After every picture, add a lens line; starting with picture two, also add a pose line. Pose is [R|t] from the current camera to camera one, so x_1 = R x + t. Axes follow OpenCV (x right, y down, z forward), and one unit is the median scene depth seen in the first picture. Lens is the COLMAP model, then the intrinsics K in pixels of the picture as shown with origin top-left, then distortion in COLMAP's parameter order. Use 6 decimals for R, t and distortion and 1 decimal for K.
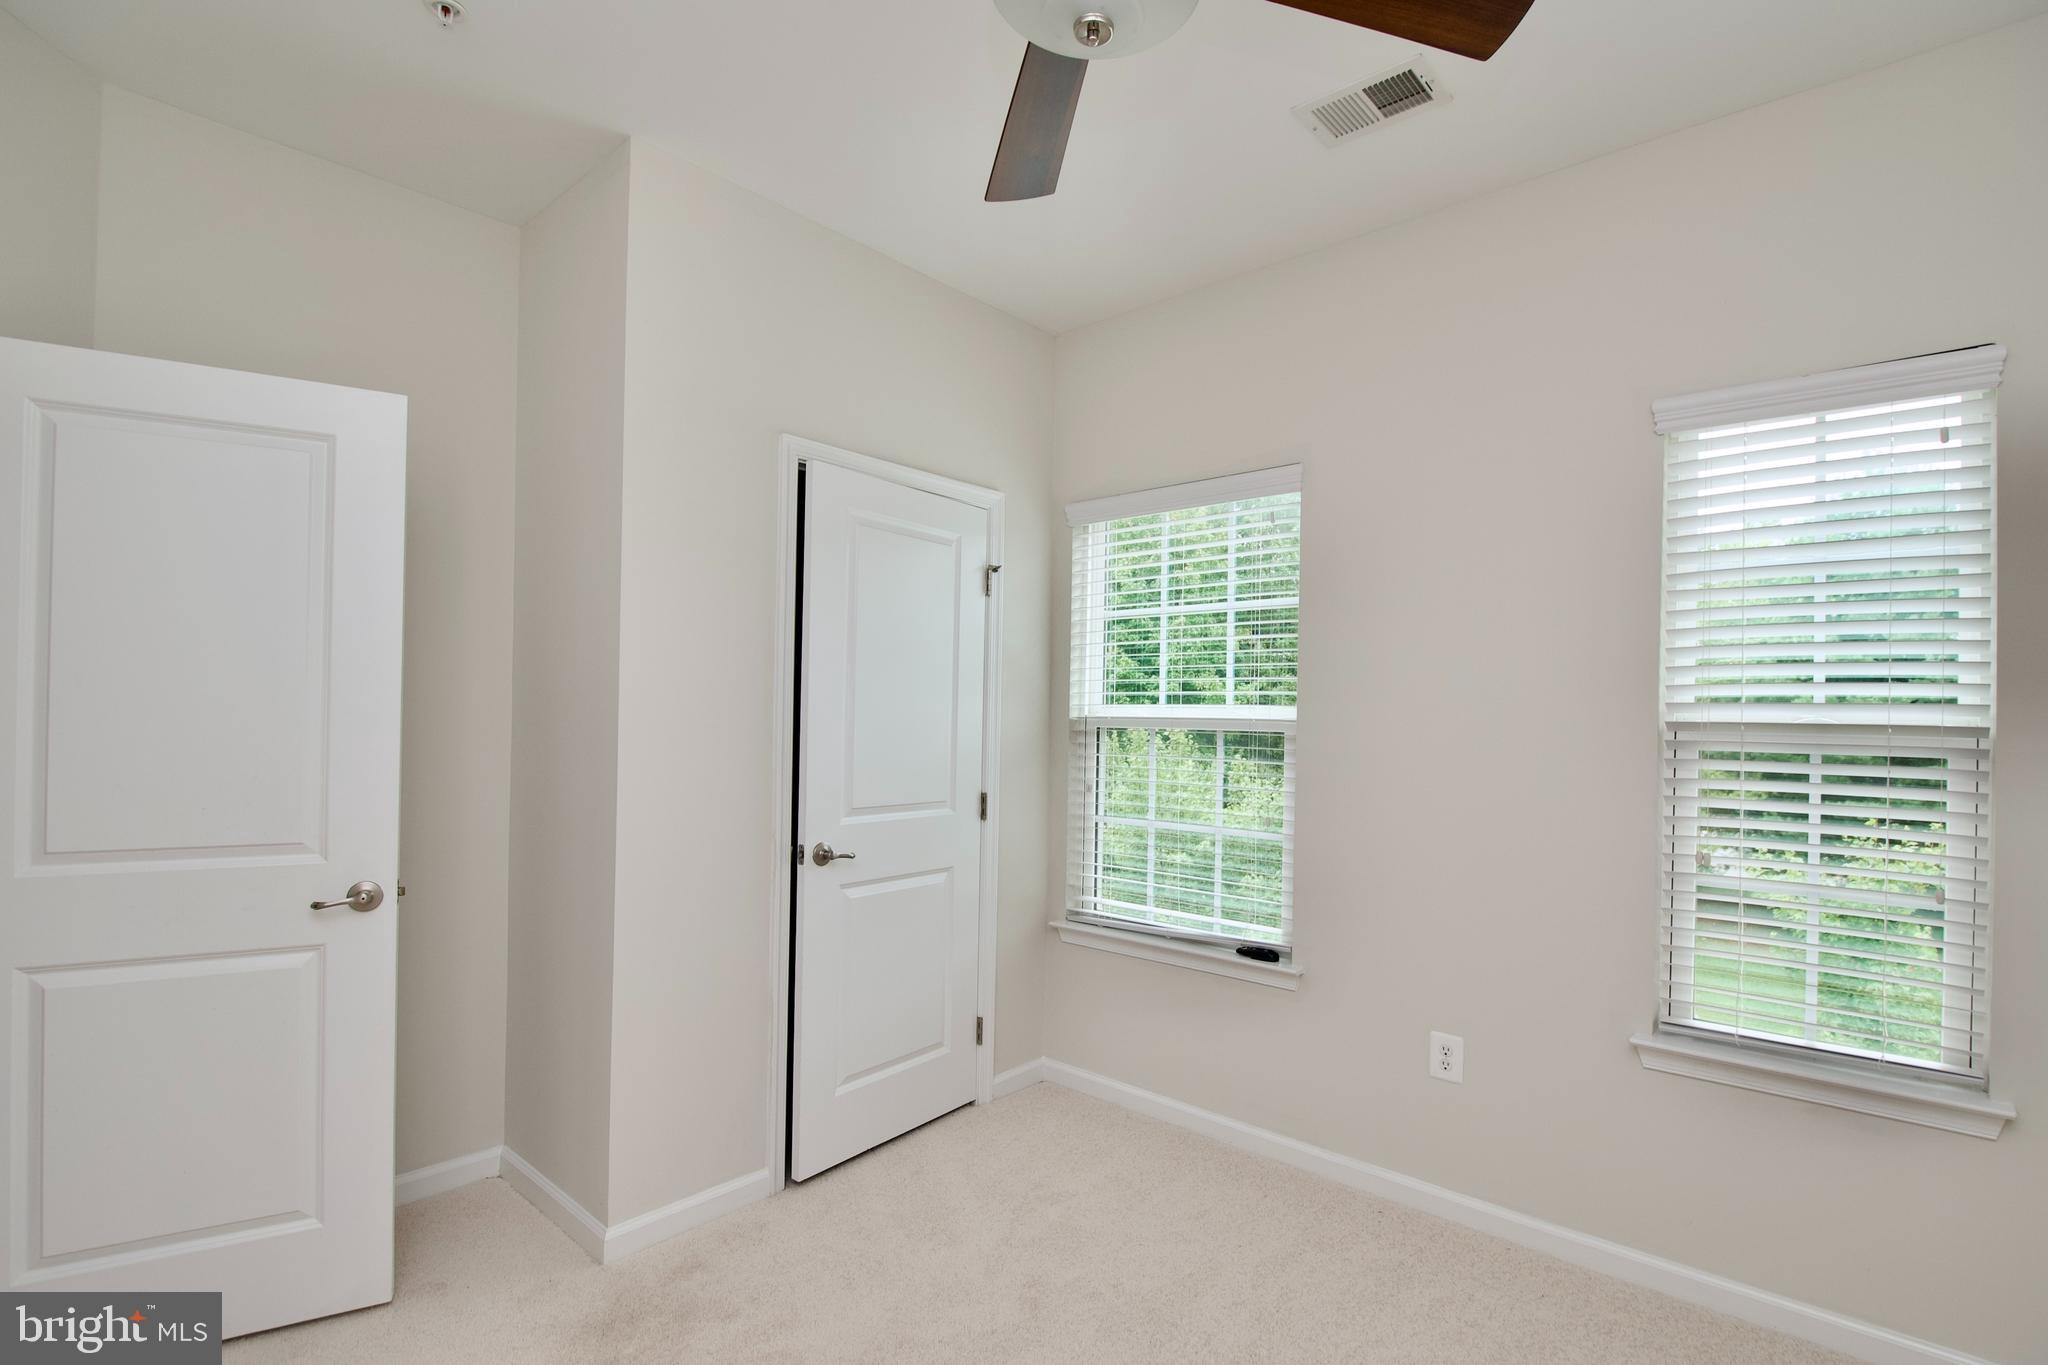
lens RADIAL K [[946.2, 0, 1043.6], [0, 946.2, 715.3], [0, 0, 1]] dist [0.012397, -0.015140]
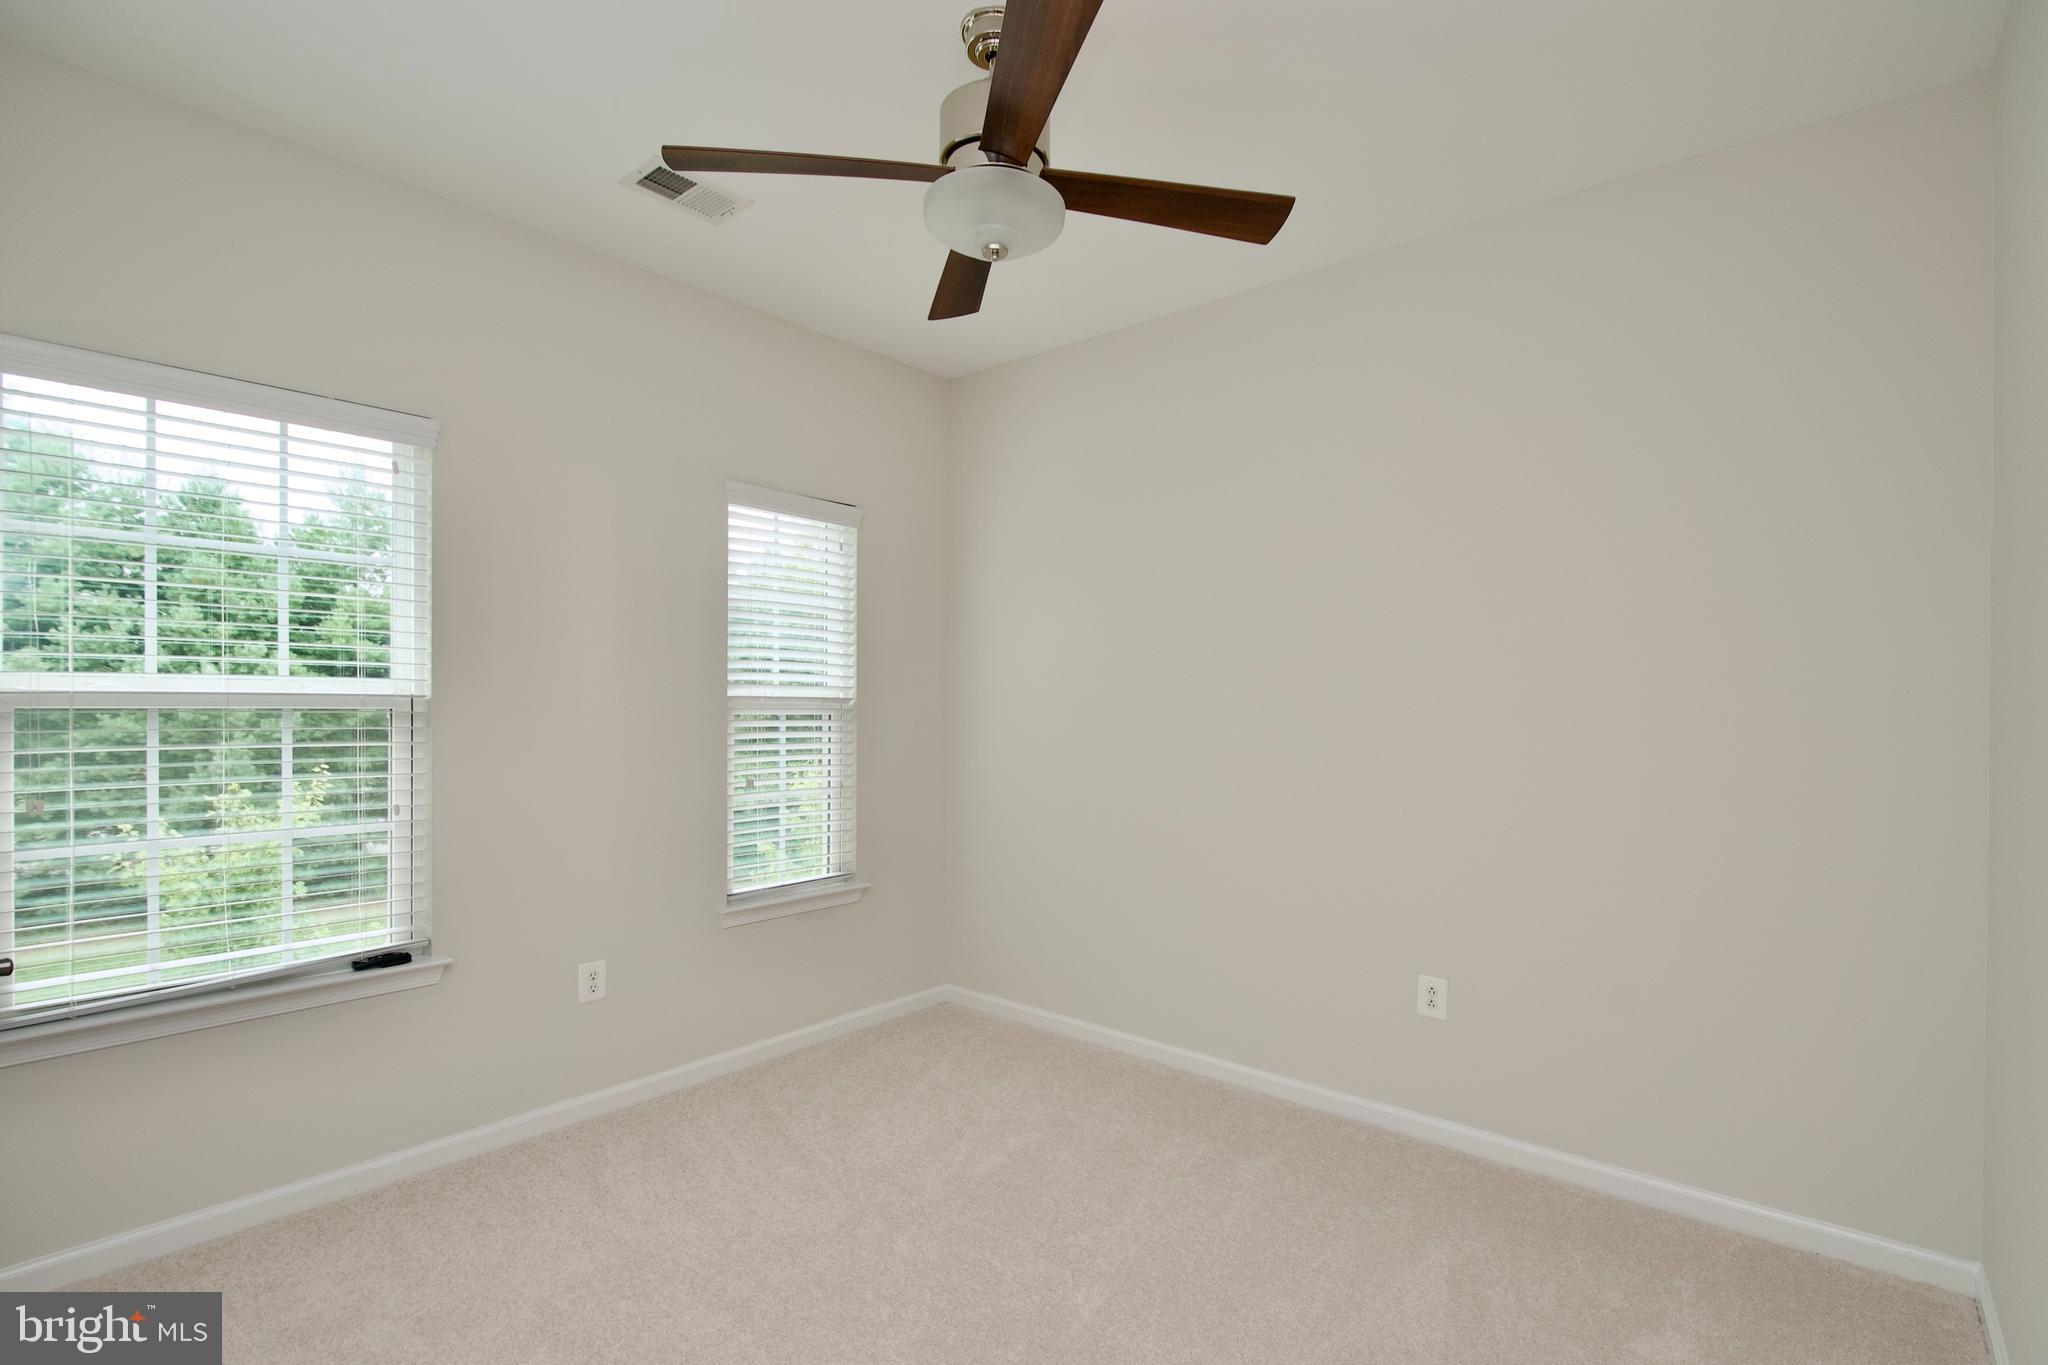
lens RADIAL K [[946.2, 0, 1043.6], [0, 946.2, 715.3], [0, 0, 1]] dist [0.012397, -0.015140]
pose [[-0.000261, -0.028128, 0.999604, -0.879708], [-0.007265, 0.999578, 0.028126, -0.008969], [-0.999974, -0.007255, -0.000465, 0.521400]]
